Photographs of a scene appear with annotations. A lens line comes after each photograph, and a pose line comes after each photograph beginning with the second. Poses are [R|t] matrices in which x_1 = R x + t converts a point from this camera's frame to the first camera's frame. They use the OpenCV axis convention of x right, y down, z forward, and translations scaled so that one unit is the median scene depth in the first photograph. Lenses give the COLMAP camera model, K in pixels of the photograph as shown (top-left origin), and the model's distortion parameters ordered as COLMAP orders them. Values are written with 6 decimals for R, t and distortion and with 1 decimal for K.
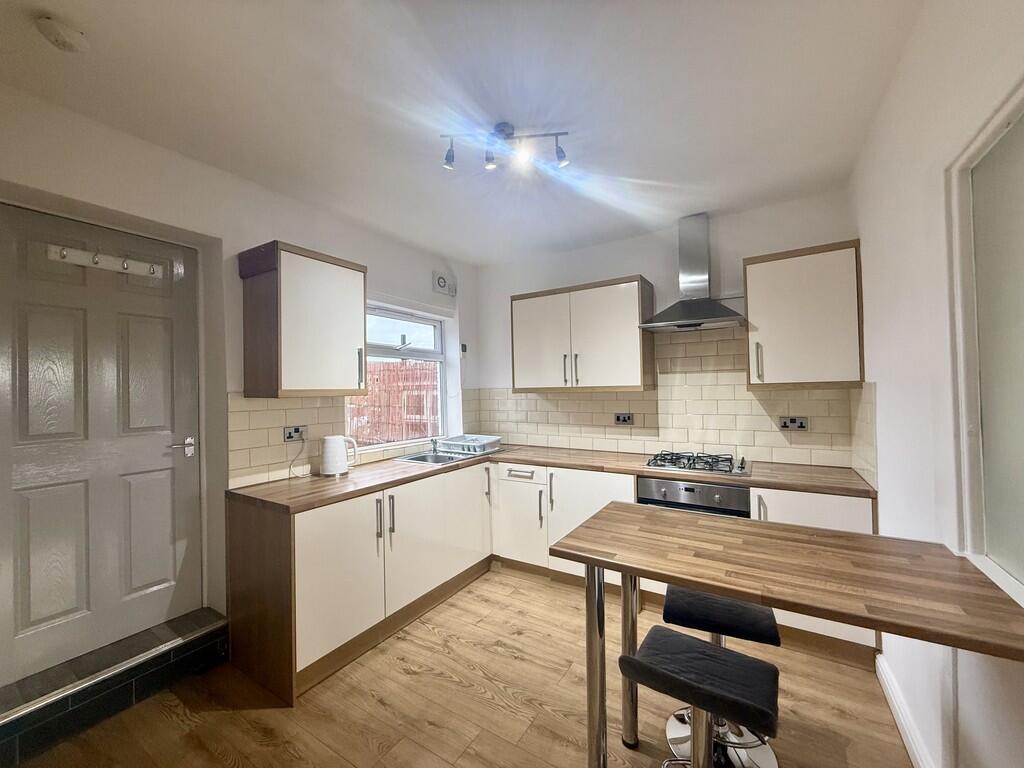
lens RADIAL K [[406.7, 0, 510.2], [0, 406.7, 383.4], [0, 0, 1]] dist [0.001261, 0.000043]
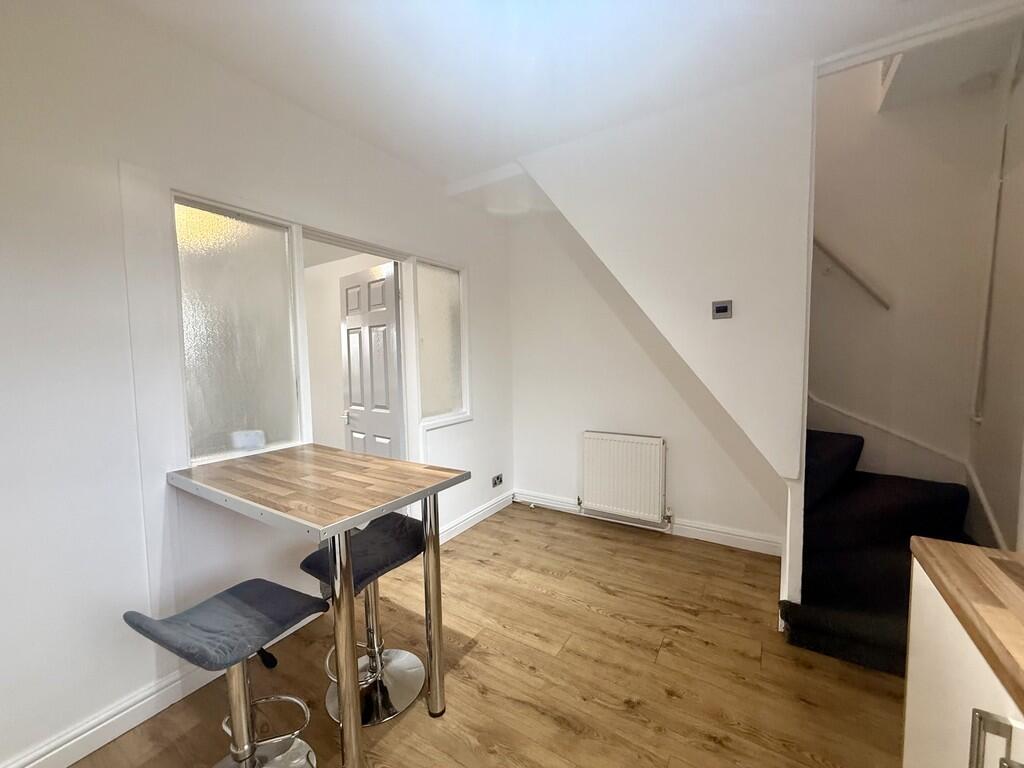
lens RADIAL K [[406.7, 0, 510.2], [0, 406.7, 383.4], [0, 0, 1]] dist [0.001261, 0.000043]
pose [[-0.999292, 0.036351, 0.009738, -0.023447], [0.036778, 0.998170, 0.048000, 0.046708], [-0.007975, 0.048324, -0.998800, 1.188326]]
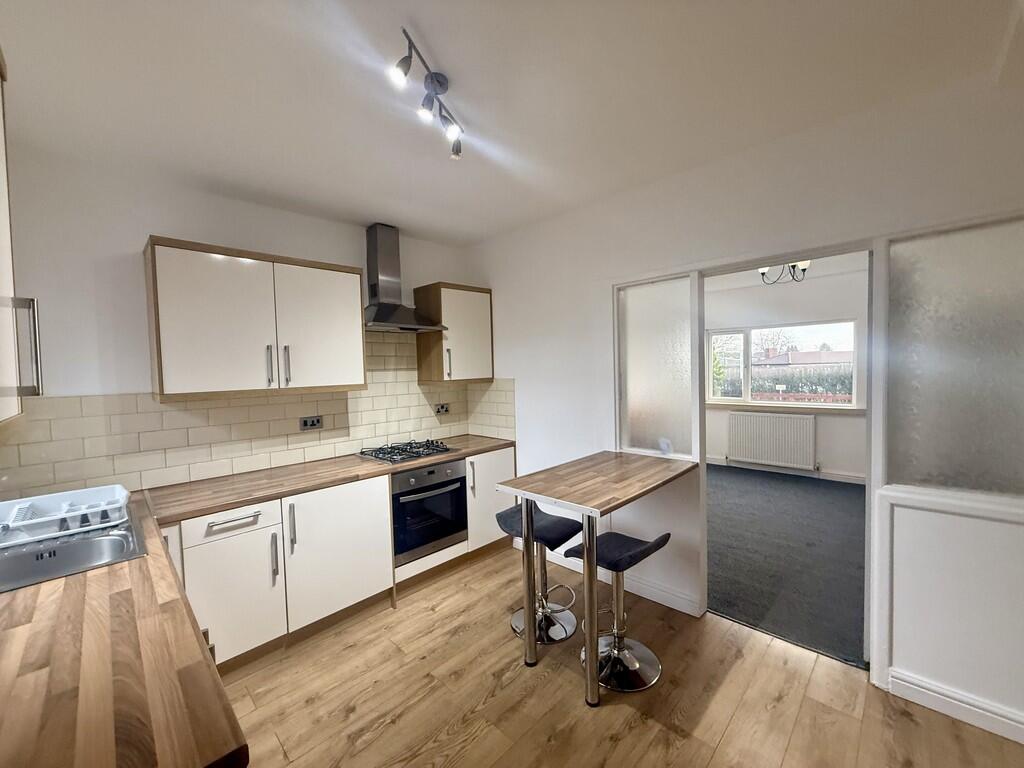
lens RADIAL K [[406.7, 0, 510.2], [0, 406.7, 383.4], [0, 0, 1]] dist [0.001261, 0.000043]
pose [[0.213292, -0.023411, 0.976708, -0.651080], [0.009648, 0.999715, 0.021856, -0.016712], [-0.976941, 0.004762, 0.213457, 0.540632]]
